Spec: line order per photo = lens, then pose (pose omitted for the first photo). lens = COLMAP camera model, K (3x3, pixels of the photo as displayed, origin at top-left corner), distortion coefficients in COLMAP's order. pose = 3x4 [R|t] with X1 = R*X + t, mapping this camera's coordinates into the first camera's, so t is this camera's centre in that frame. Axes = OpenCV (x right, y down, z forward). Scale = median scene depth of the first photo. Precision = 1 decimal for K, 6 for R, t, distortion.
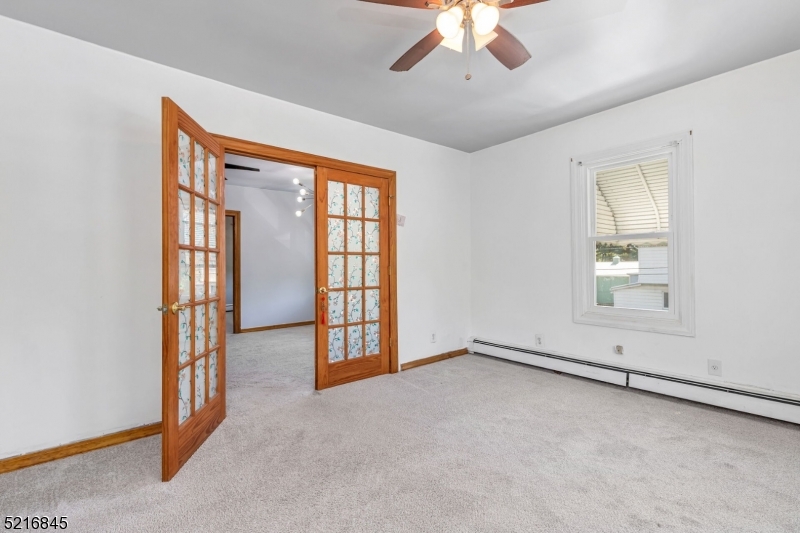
lens RADIAL K [[369.6, 0, 398.4], [0, 369.6, 257.9], [0, 0, 1]] dist [0.000272, 0.000058]
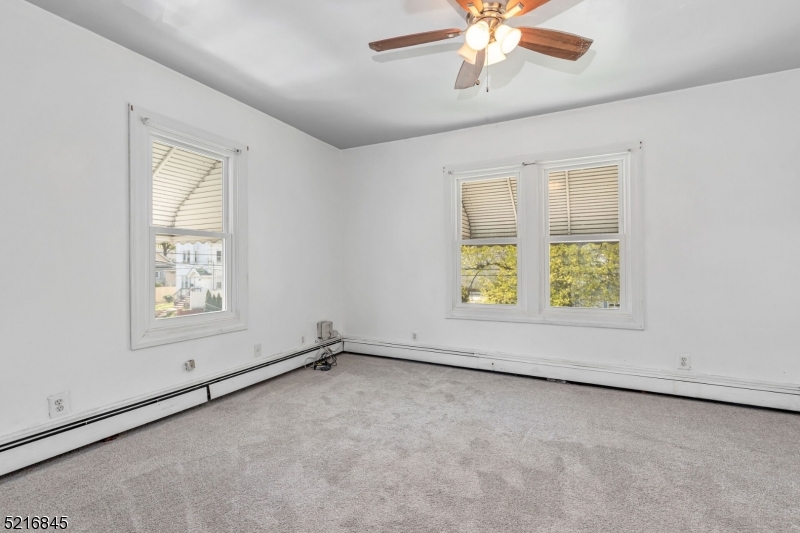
lens RADIAL K [[370.6, 0, 400.7], [0, 370.6, 269.3], [0, 0, 1]] dist [-0.001007, -0.000076]
pose [[-0.377243, 0.007001, 0.926088, -0.411506], [0.004227, 0.999974, -0.005838, 0.039935], [-0.926105, 0.001712, -0.377263, 0.968833]]
